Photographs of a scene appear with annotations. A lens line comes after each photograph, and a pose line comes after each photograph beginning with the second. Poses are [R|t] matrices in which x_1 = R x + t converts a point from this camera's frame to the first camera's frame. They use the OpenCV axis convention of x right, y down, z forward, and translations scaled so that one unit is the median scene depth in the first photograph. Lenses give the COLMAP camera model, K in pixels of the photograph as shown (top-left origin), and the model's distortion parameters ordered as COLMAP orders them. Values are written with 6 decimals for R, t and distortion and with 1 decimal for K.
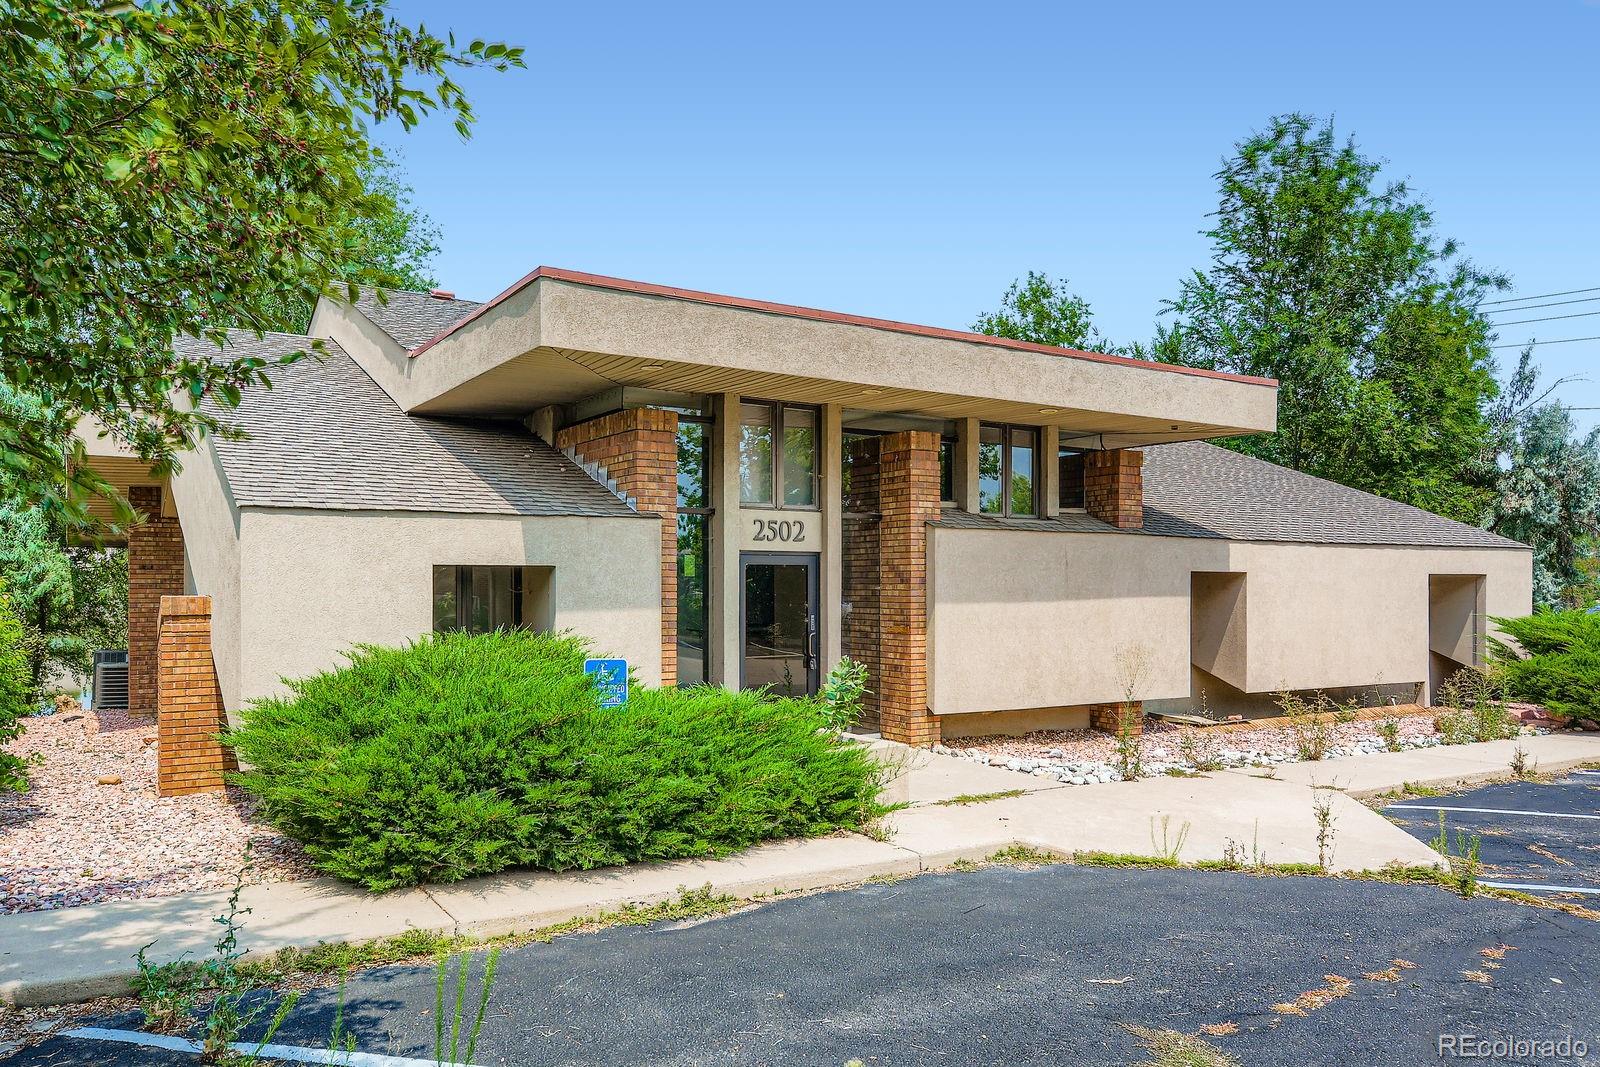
lens RADIAL K [[1161.4, 0, 797.8], [0, 1161.4, 537.7], [0, 0, 1]] dist [0.003684, 0.000077]
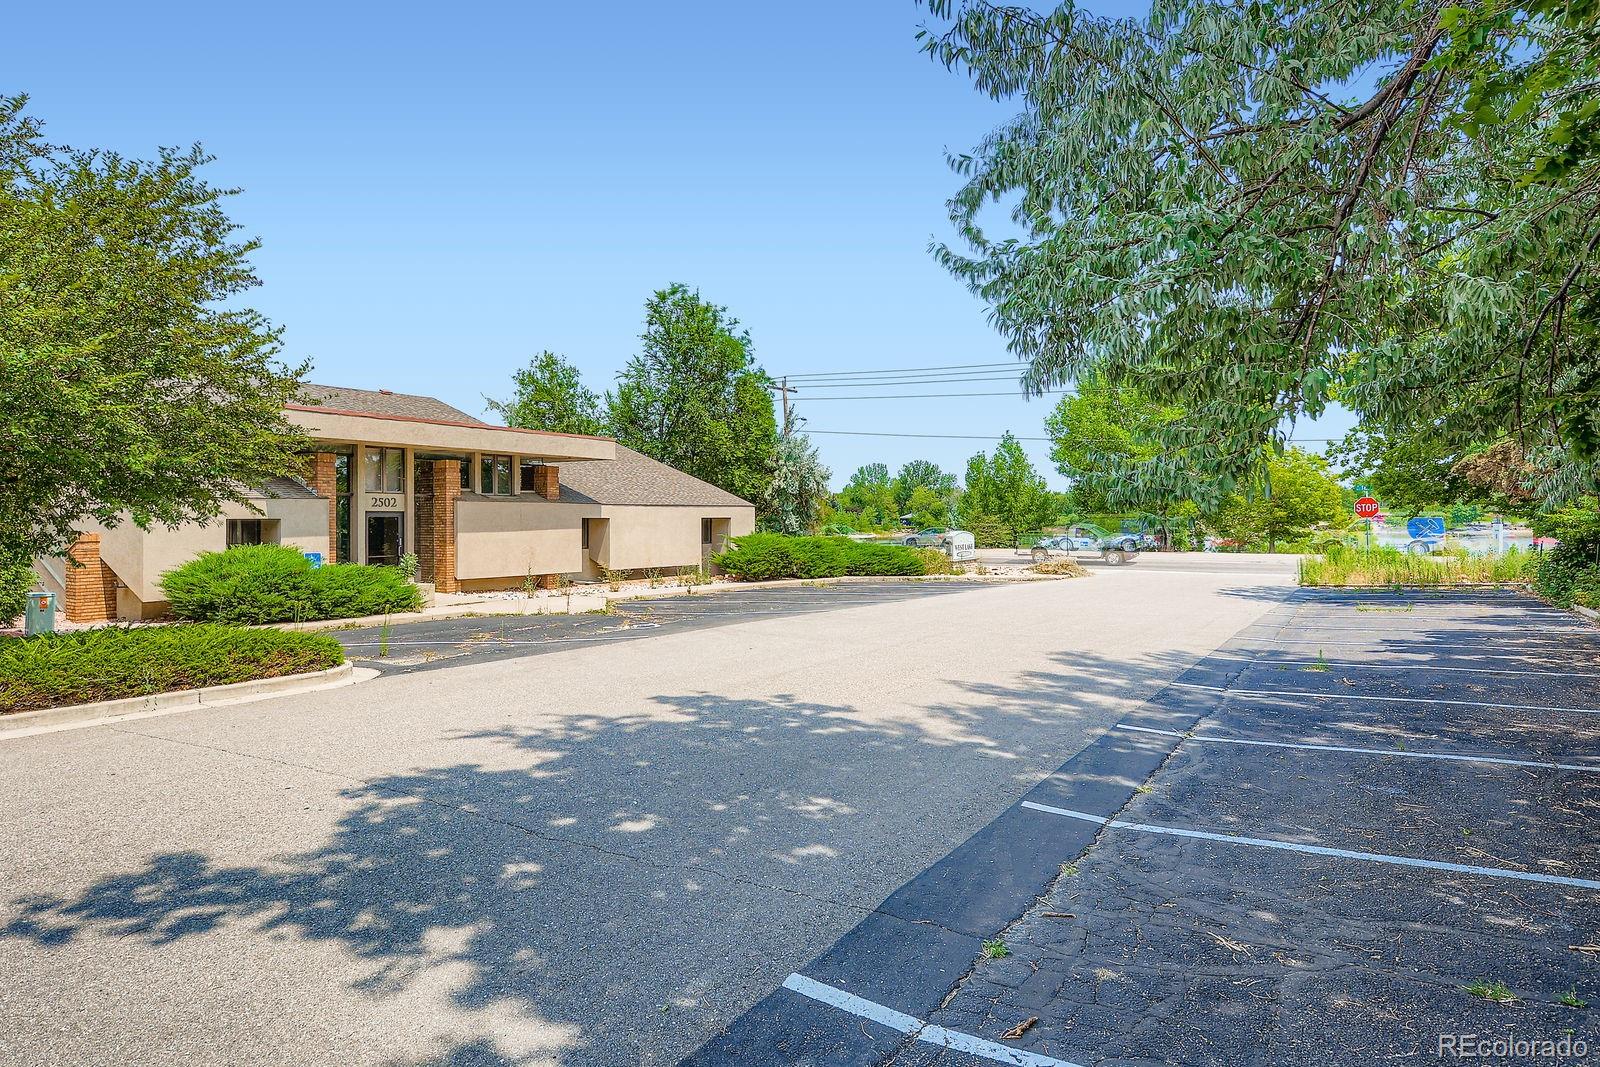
lens RADIAL K [[877.9, 0, 803.6], [0, 877.9, 523.1], [0, 0, 1]] dist [-0.000931, 0.000011]
pose [[0.917006, -0.006111, 0.398826, 0.051747], [-0.010718, 0.999144, 0.039954, -0.042472], [-0.398728, -0.040913, 0.916156, -0.927598]]
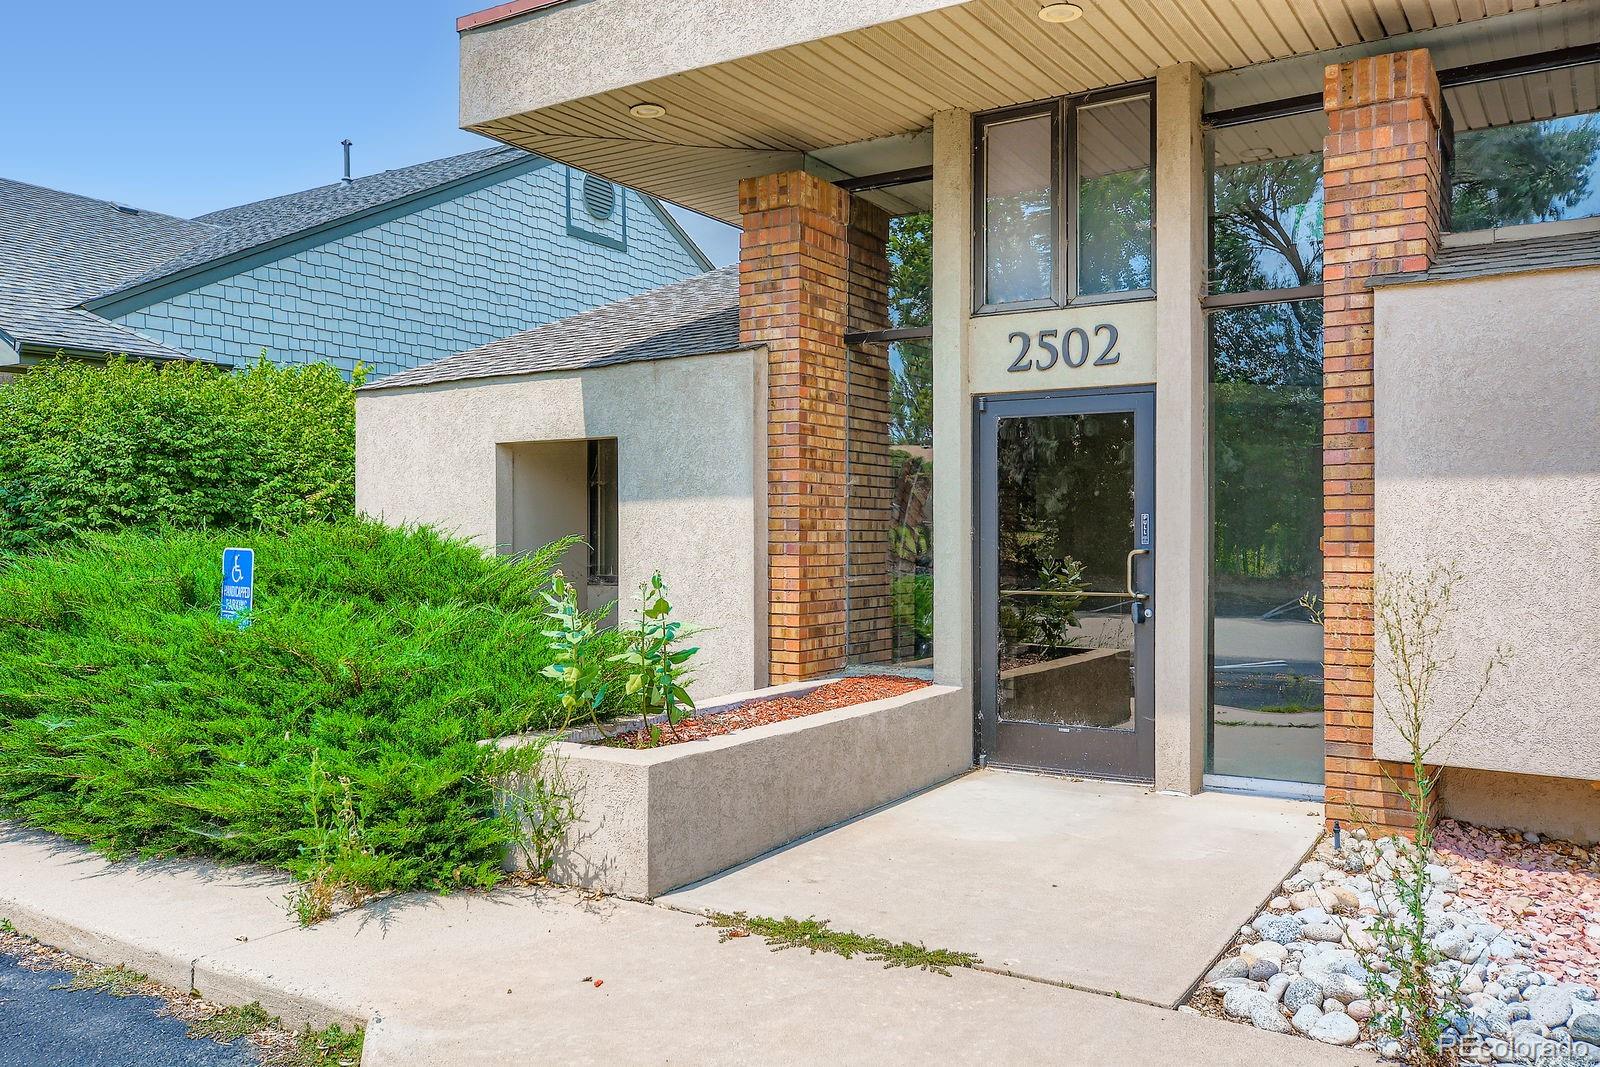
lens RADIAL K [[1246.4, 0, 799.7], [0, 1246.4, 530.0], [0, 0, 1]] dist [-0.009294, -0.000643]
pose [[0.418134, -0.003600, -0.908378, 0.428973], [0.036216, 0.999263, 0.012711, 0.061986], [0.907663, -0.038213, 0.417956, 0.647888]]
